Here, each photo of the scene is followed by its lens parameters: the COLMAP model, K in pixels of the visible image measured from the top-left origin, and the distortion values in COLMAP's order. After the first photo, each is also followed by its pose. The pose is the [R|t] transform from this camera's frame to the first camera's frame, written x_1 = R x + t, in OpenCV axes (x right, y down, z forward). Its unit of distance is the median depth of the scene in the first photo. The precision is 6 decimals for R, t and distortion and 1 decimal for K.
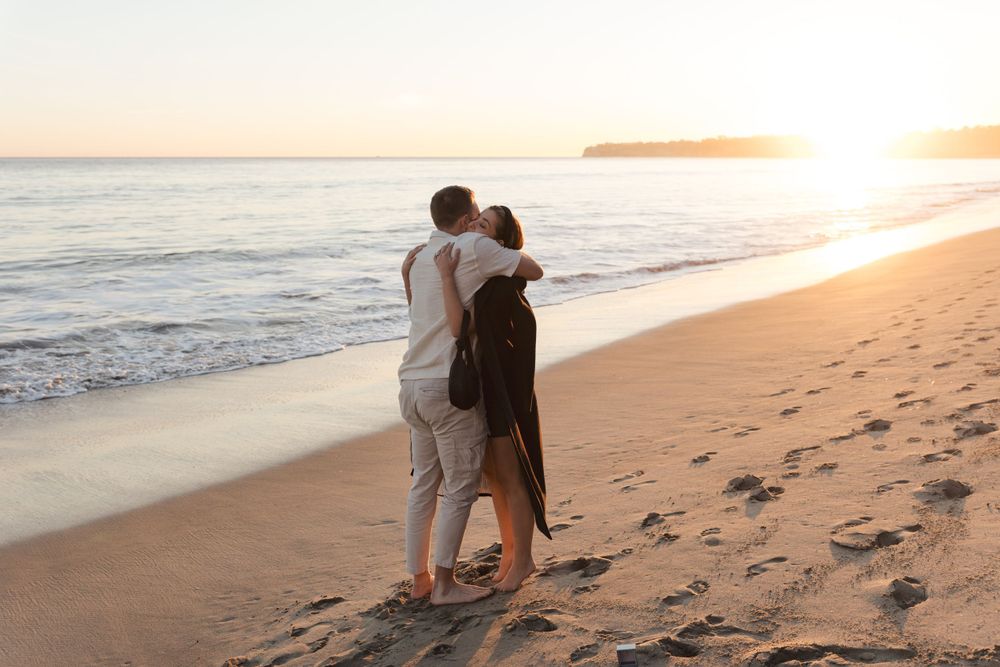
lens RADIAL K [[955.1, 0, 503.0], [0, 955.1, 332.0], [0, 0, 1]] dist [-0.012749, 0.000000]
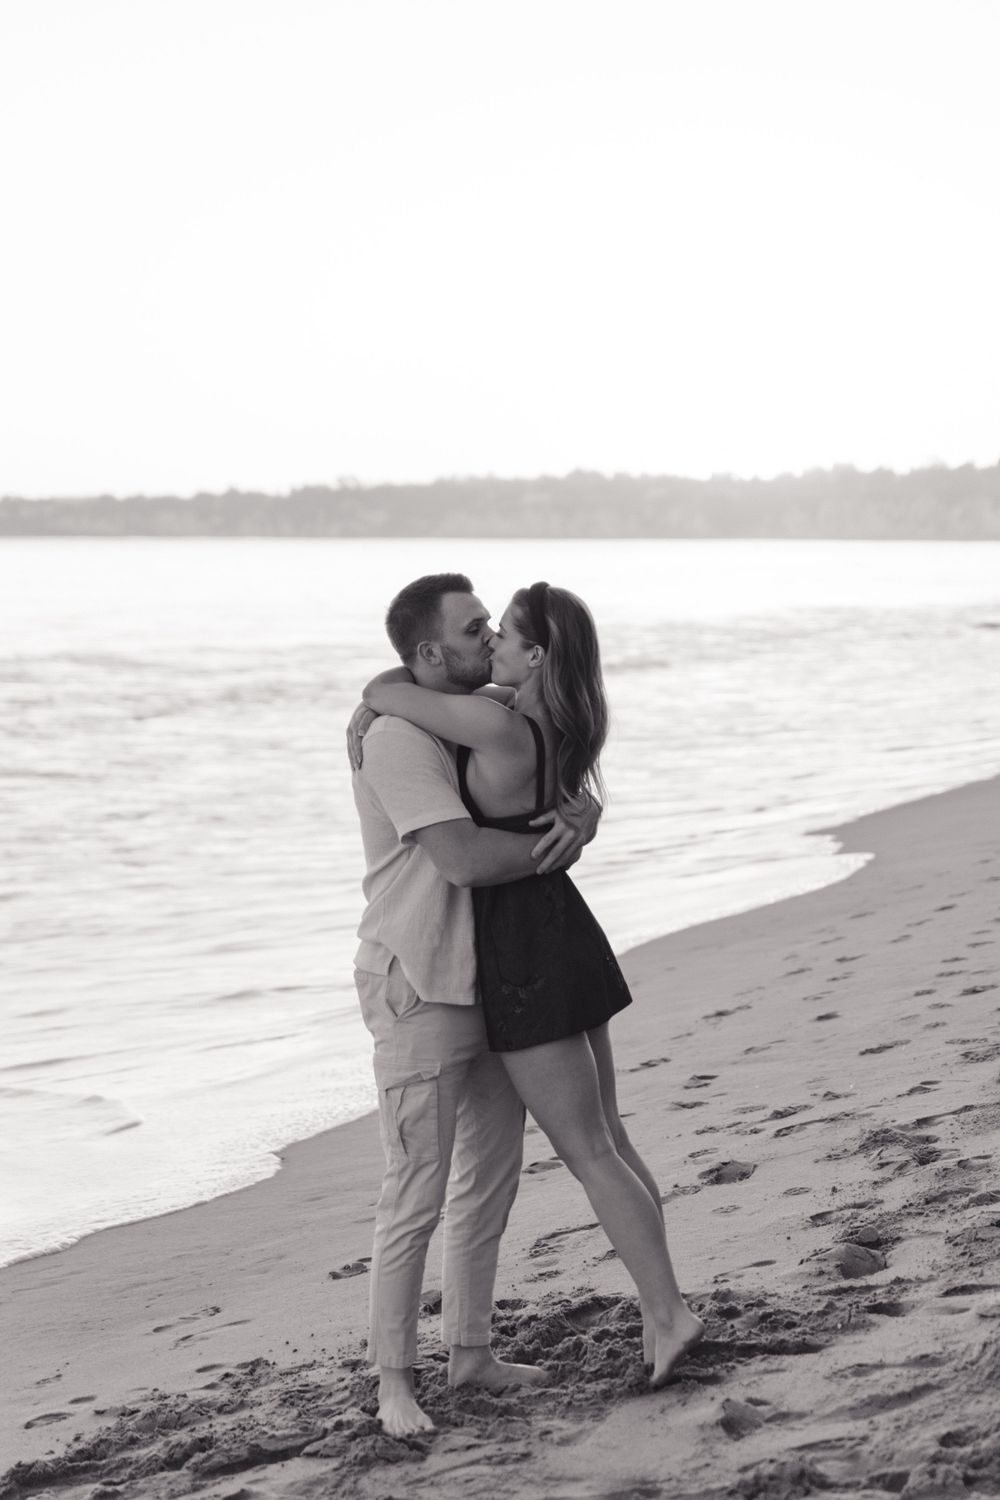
lens RADIAL K [[2928.4, 0, 500.0], [0, 2928.4, 750.1], [0, 0, 1]] dist [0.140327, 0.000000]
pose [[0.963030, -0.019723, 0.268672, -0.069852], [0.048997, 0.993506, -0.102692, 0.031676], [-0.264902, 0.112060, 0.957742, -0.283596]]
